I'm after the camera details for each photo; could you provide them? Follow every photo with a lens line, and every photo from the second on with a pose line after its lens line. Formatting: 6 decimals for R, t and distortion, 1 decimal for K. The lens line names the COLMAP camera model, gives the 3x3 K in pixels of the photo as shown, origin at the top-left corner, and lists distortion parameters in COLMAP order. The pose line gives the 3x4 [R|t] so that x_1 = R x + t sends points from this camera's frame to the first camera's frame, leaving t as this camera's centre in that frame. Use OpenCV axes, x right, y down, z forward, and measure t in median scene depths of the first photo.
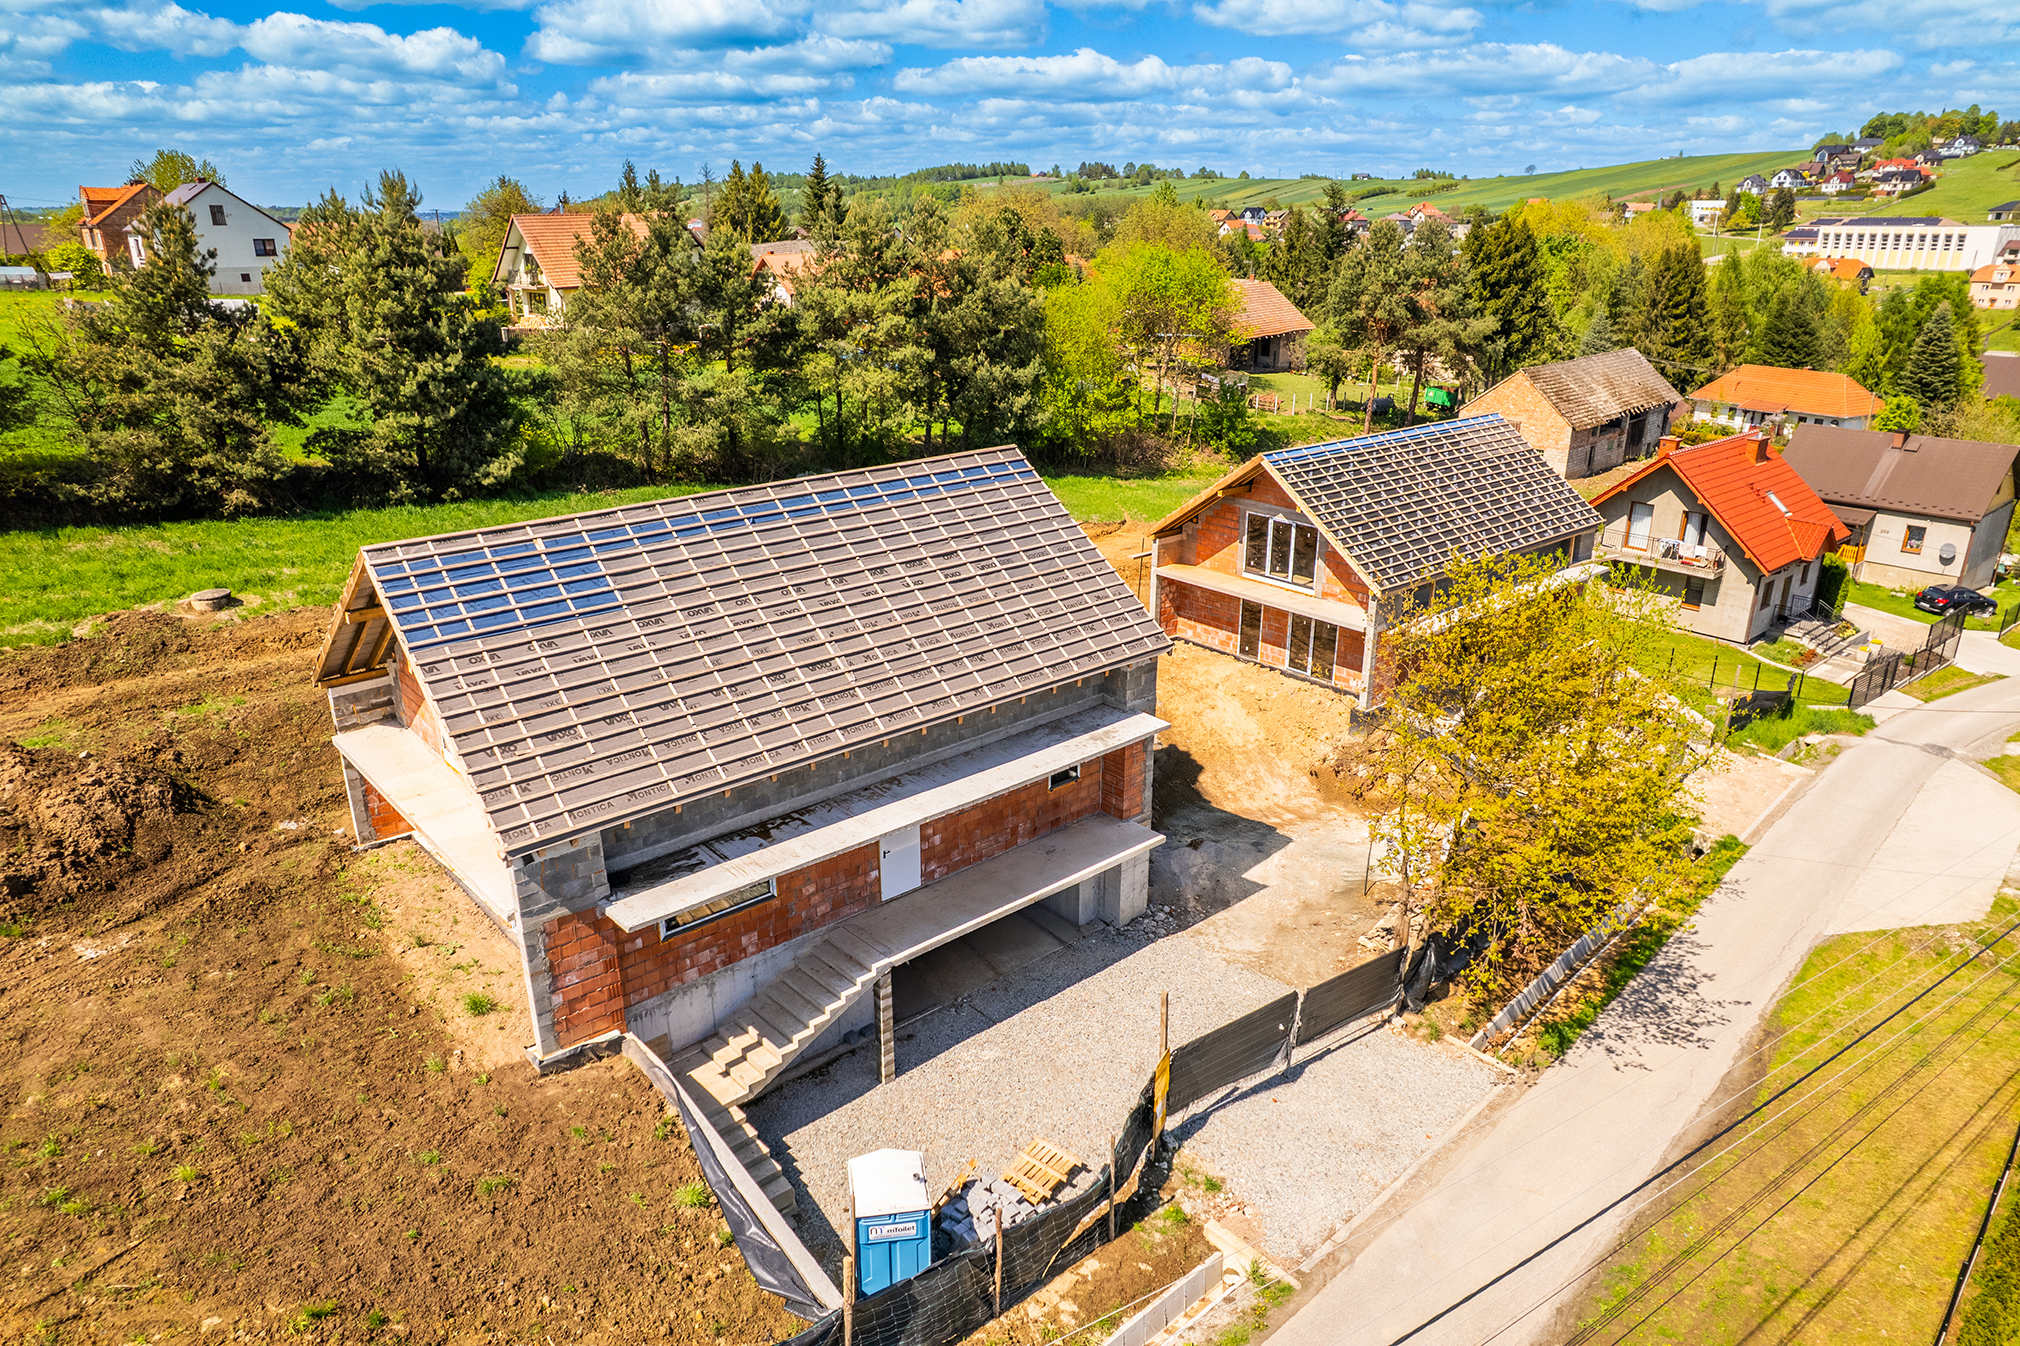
lens RADIAL K [[1320.7, 0, 1026.2], [0, 1320.7, 678.6], [0, 0, 1]] dist [-0.076319, 0.068015]
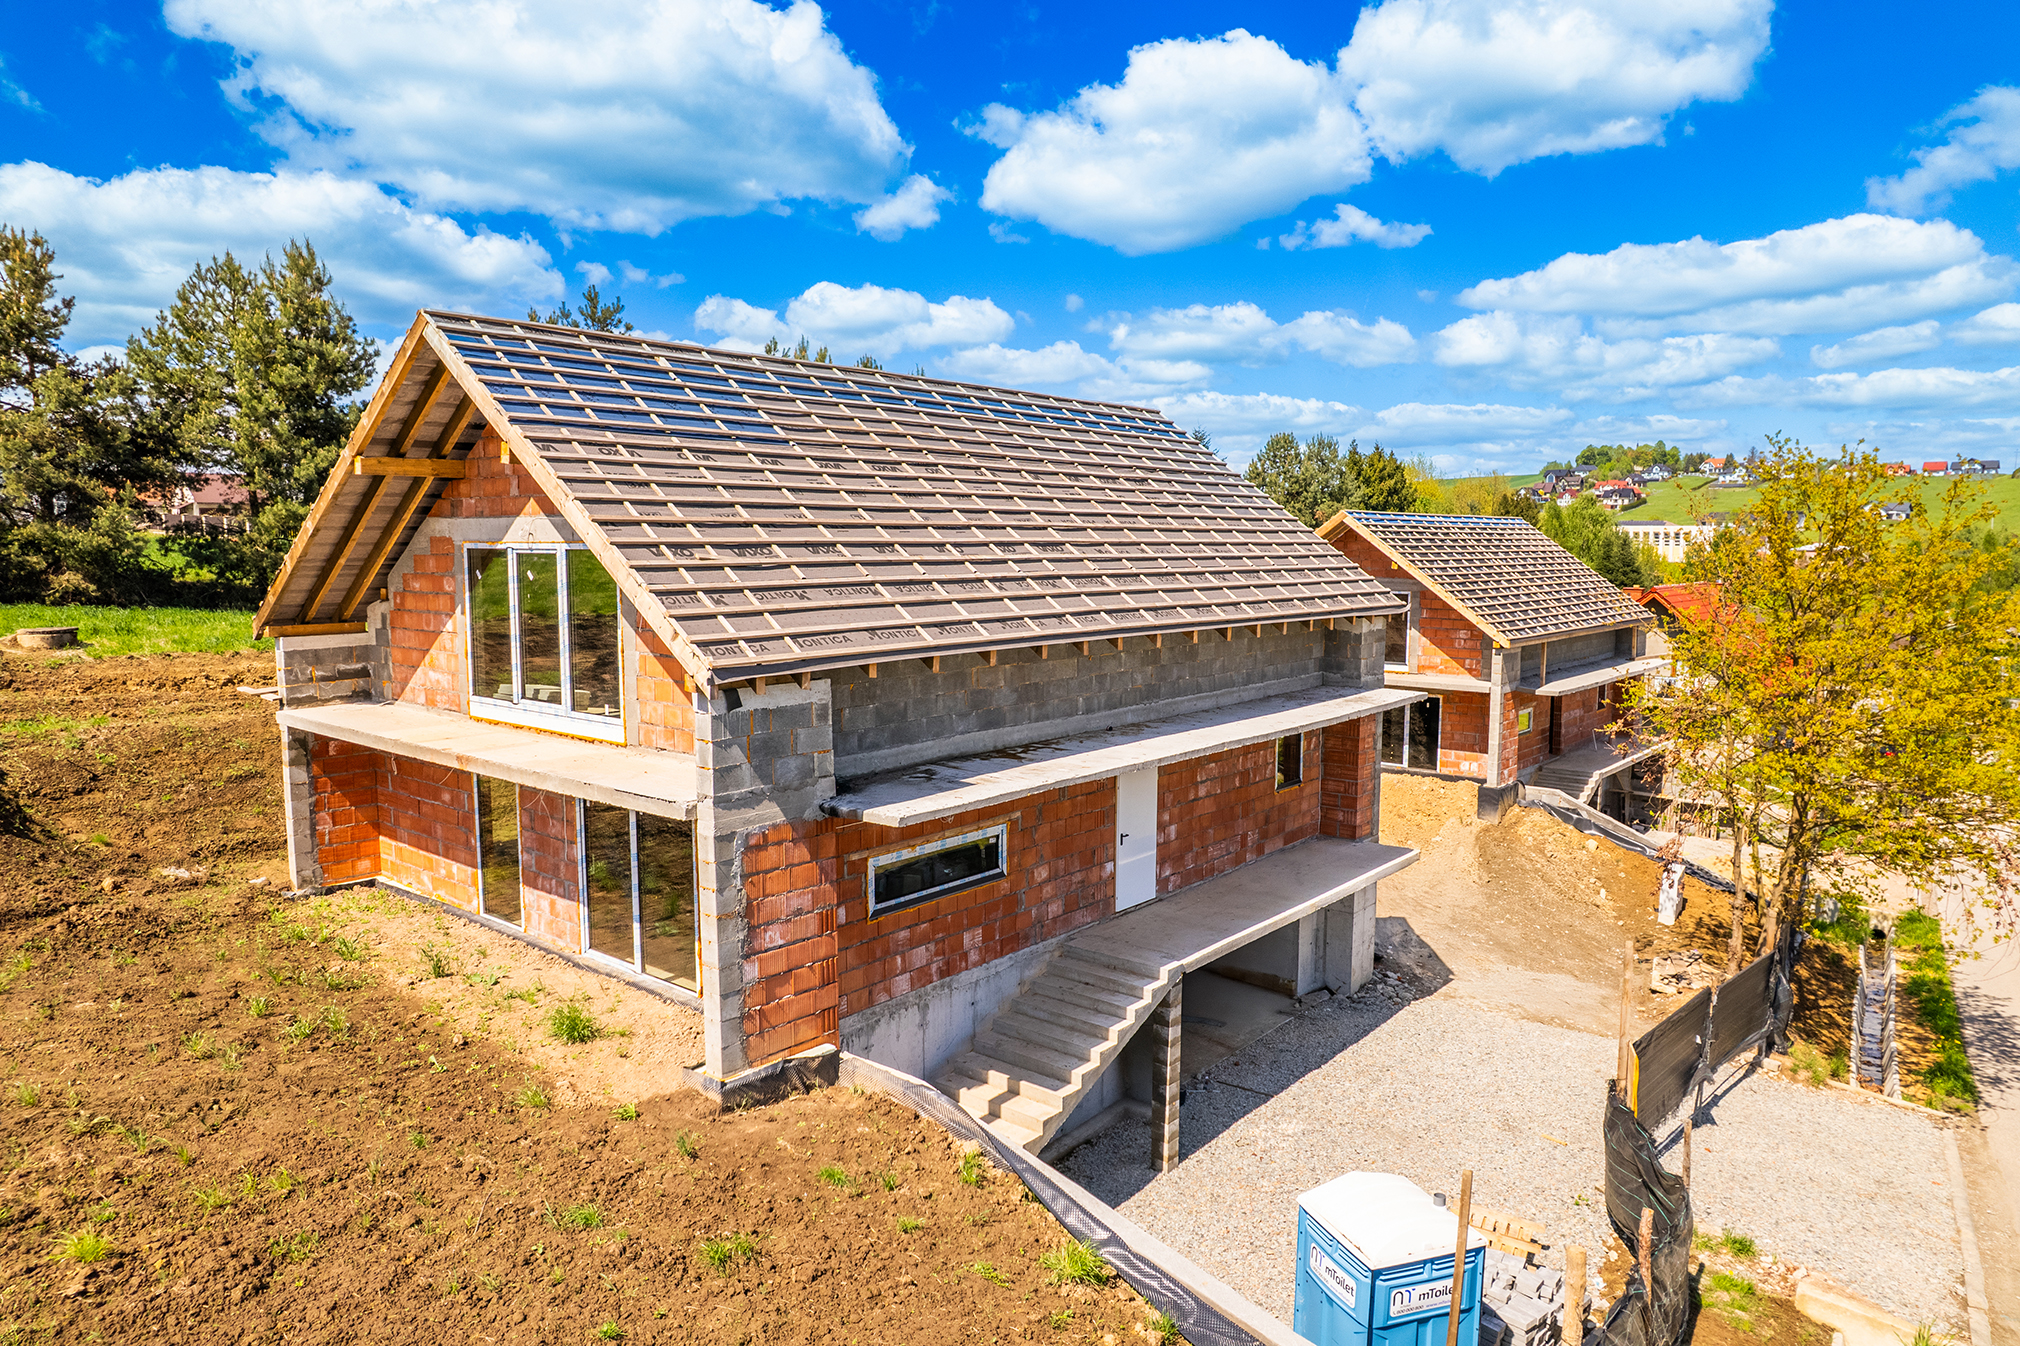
lens RADIAL K [[1320.7, 0, 1031.3], [0, 1320.7, 666.8], [0, 0, 1]] dist [-0.076319, 0.068015]
pose [[0.988346, -0.017750, 0.151188, -0.272453], [0.054420, 0.968745, -0.242018, 0.222243], [-0.142167, 0.247425, 0.958420, 0.326622]]
